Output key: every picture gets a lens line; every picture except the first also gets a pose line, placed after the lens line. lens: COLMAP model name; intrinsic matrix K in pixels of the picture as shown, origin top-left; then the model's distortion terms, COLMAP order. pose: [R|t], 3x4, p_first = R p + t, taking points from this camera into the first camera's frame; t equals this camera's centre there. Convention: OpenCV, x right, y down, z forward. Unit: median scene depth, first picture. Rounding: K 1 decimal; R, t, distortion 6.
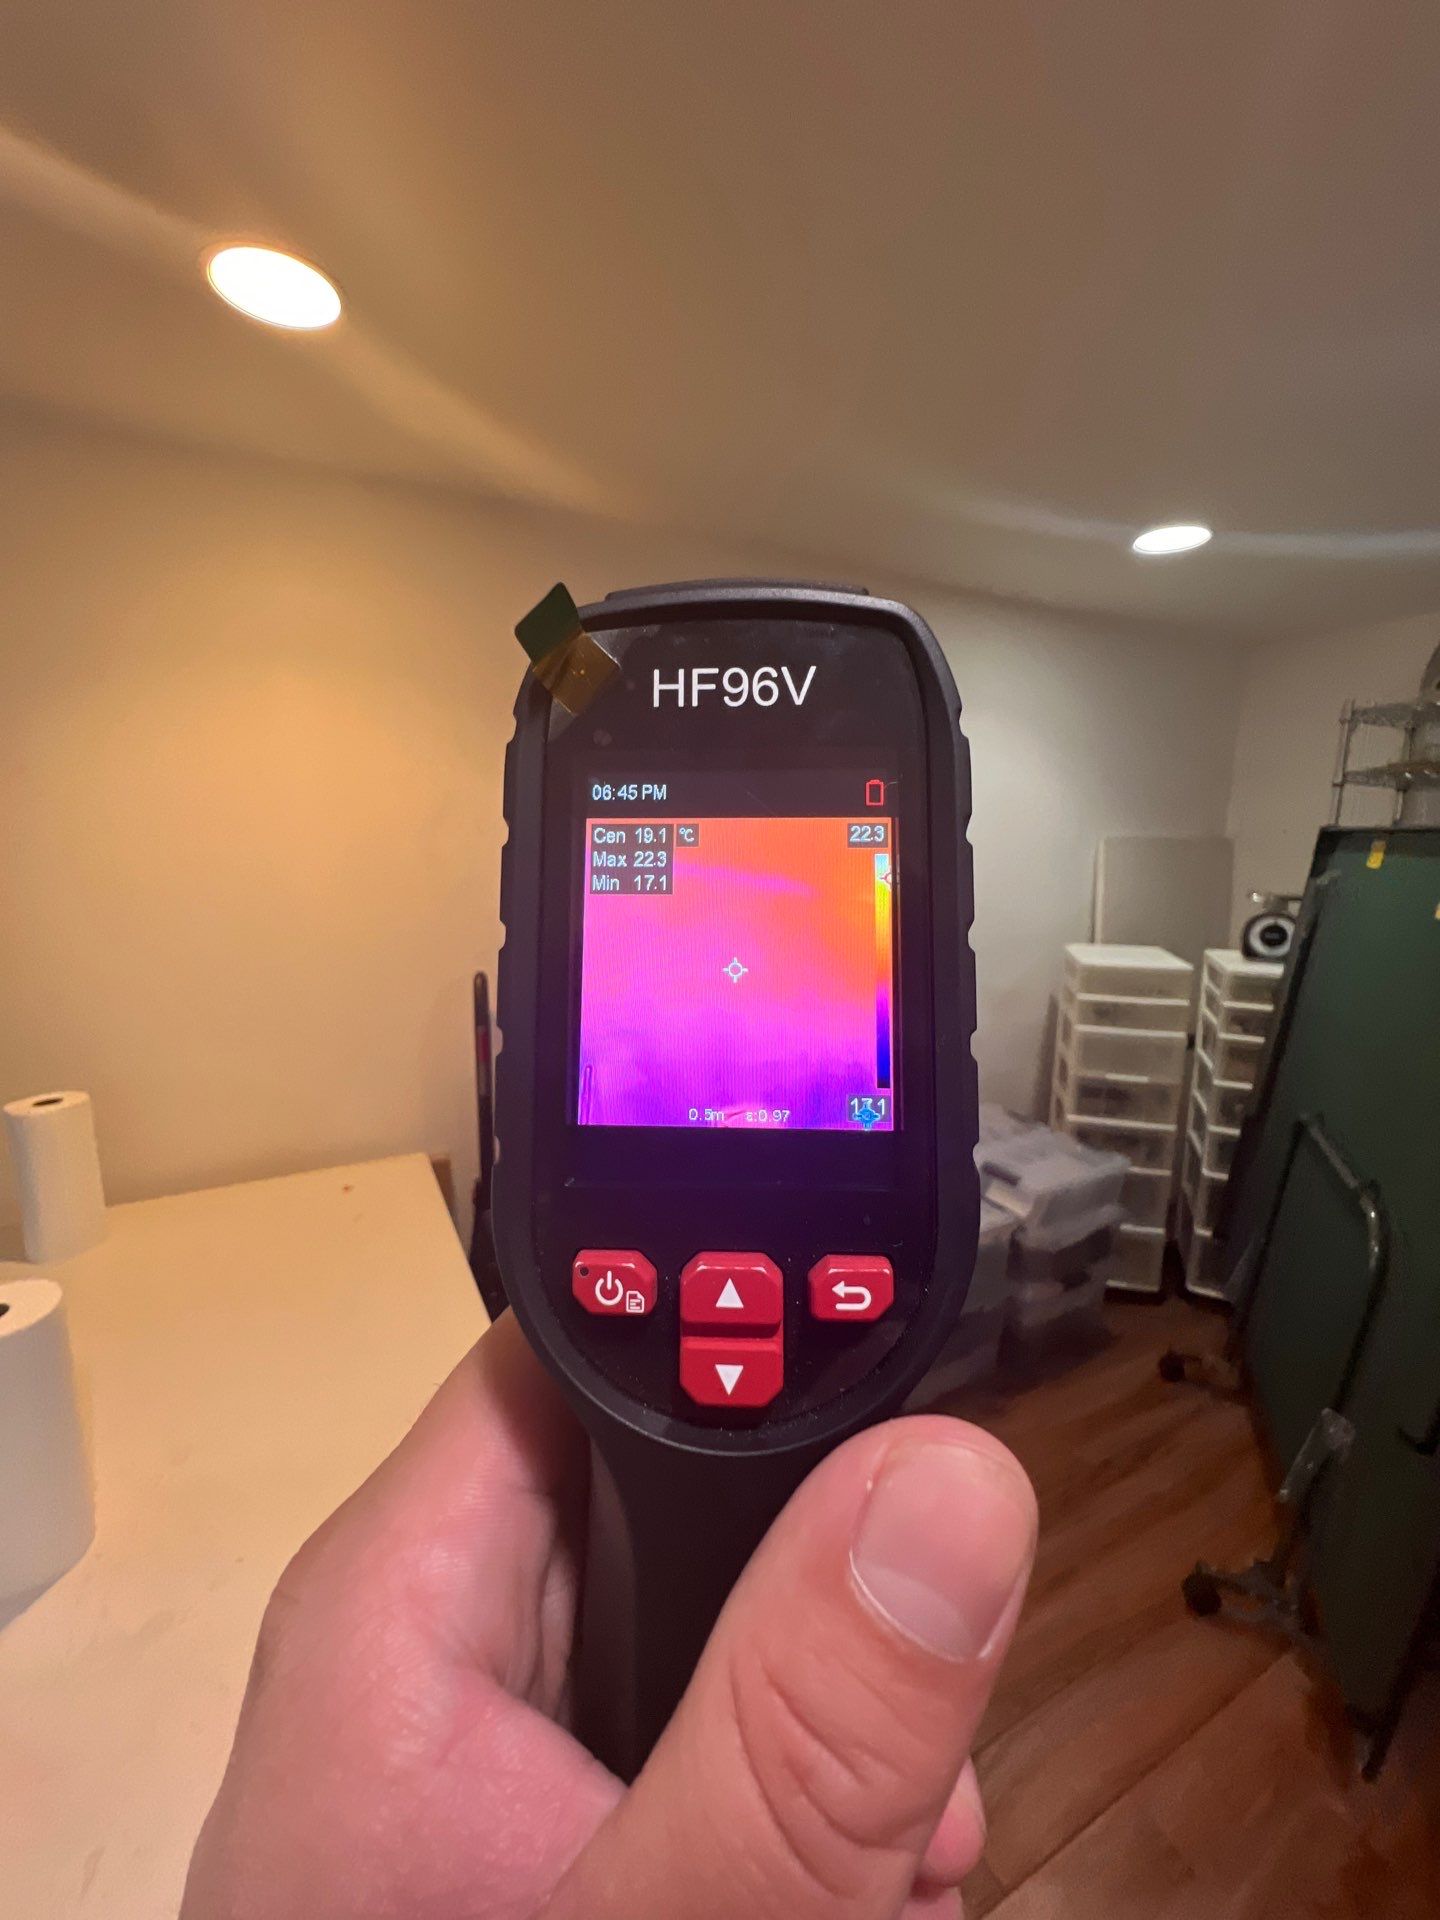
lens RADIAL K [[771.7, 0, 720.0], [0, 771.7, 960.0], [0, 0, 1]] dist [0.000078, 0.000023]
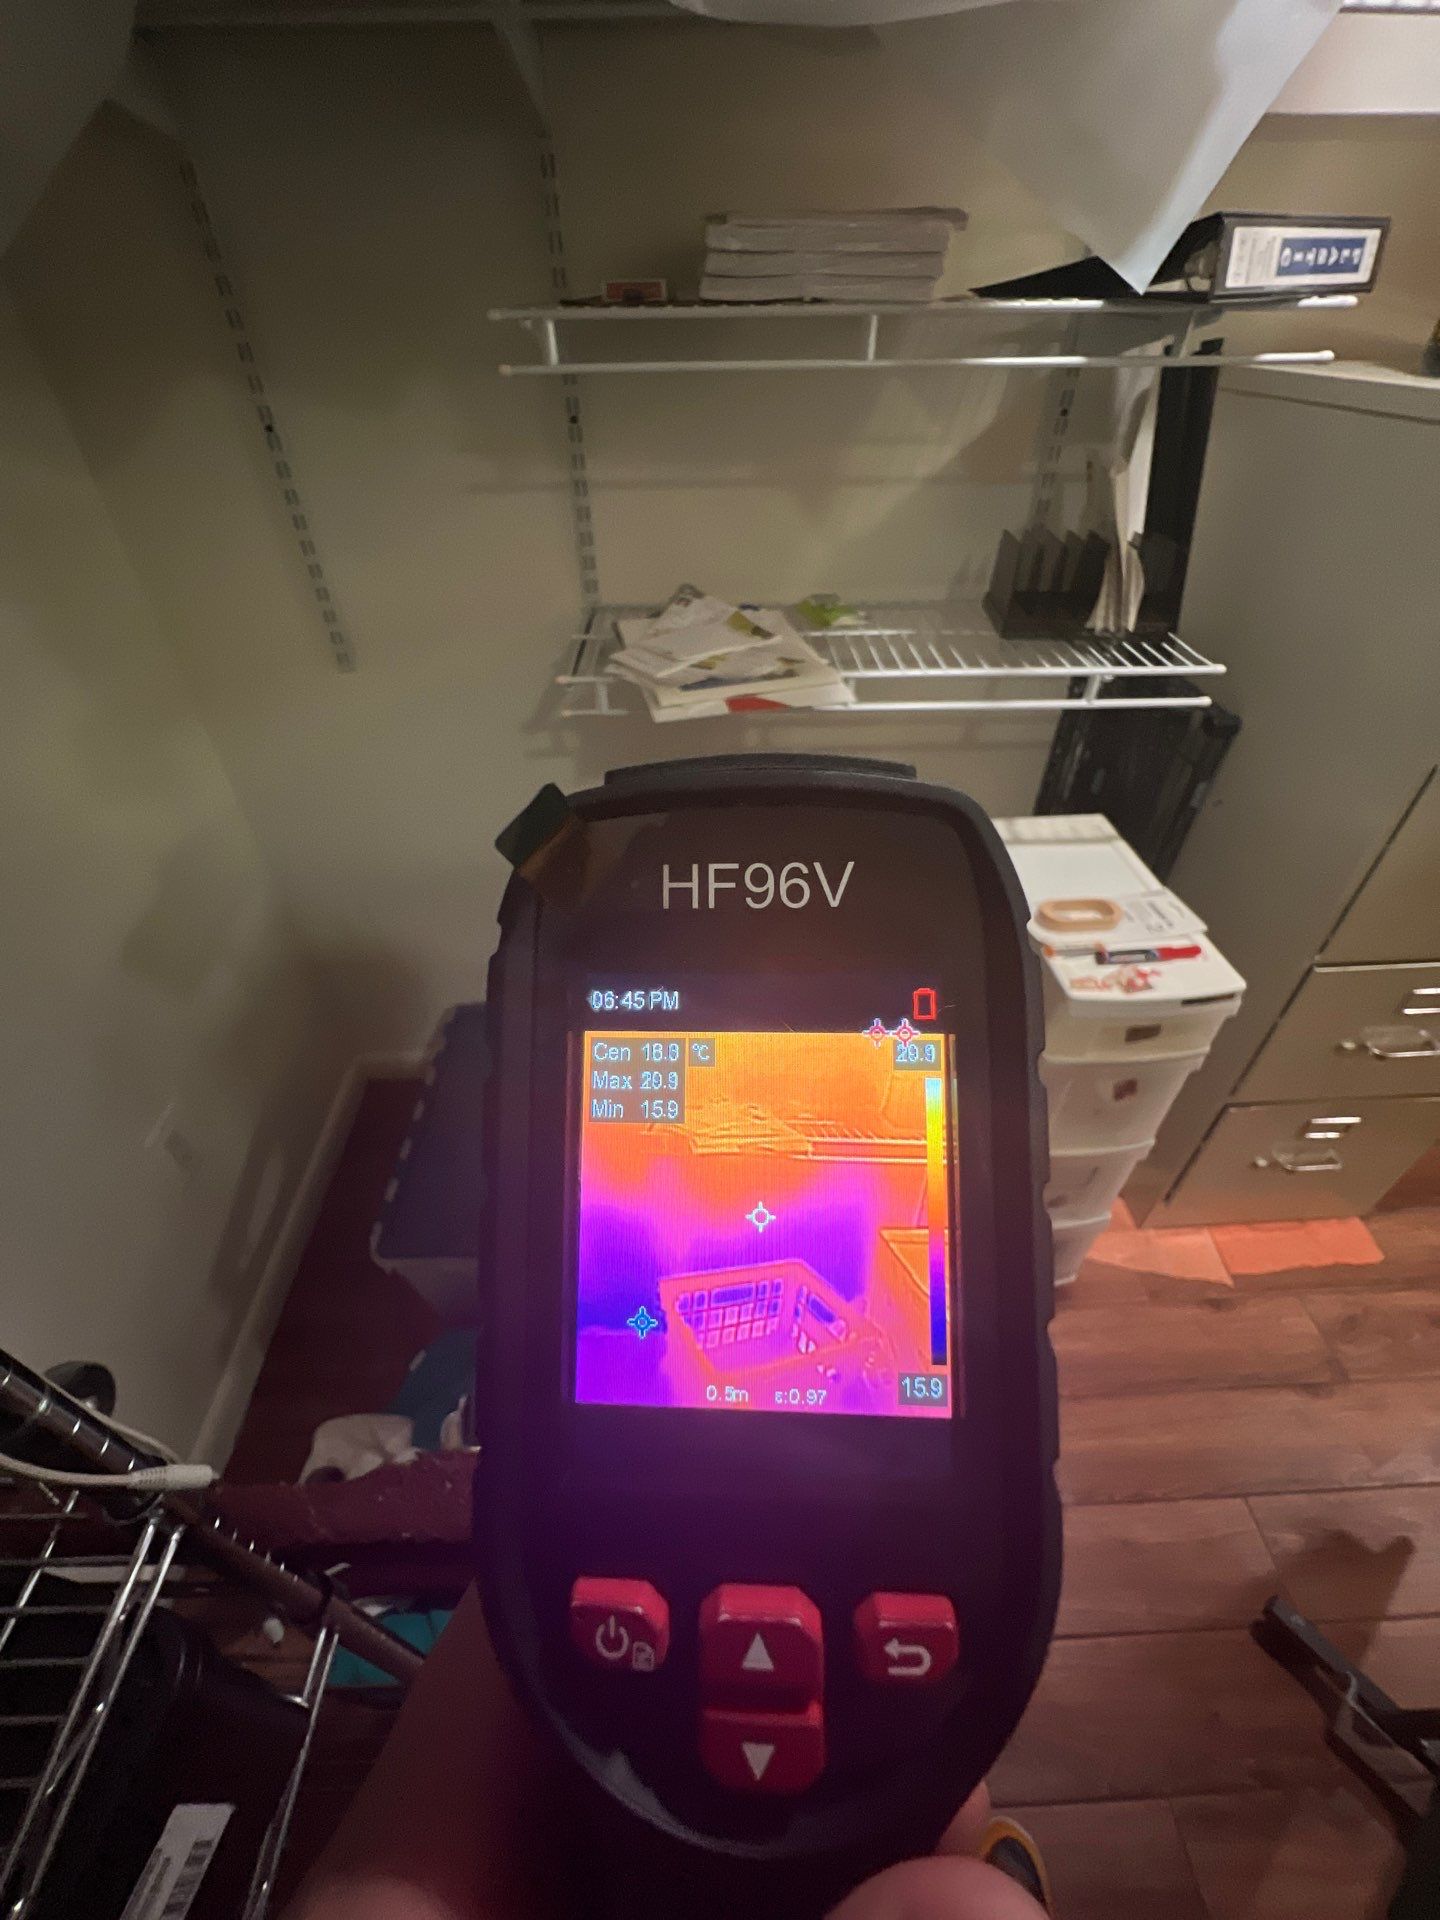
lens RADIAL K [[771.7, 0, 720.0], [0, 771.7, 960.0], [0, 0, 1]] dist [0.000078, 0.000023]
pose [[0.999850, -0.005184, -0.016511, -0.009398], [0.005103, 0.999975, -0.004950, -0.267994], [0.016536, 0.004865, 0.999851, 0.153789]]
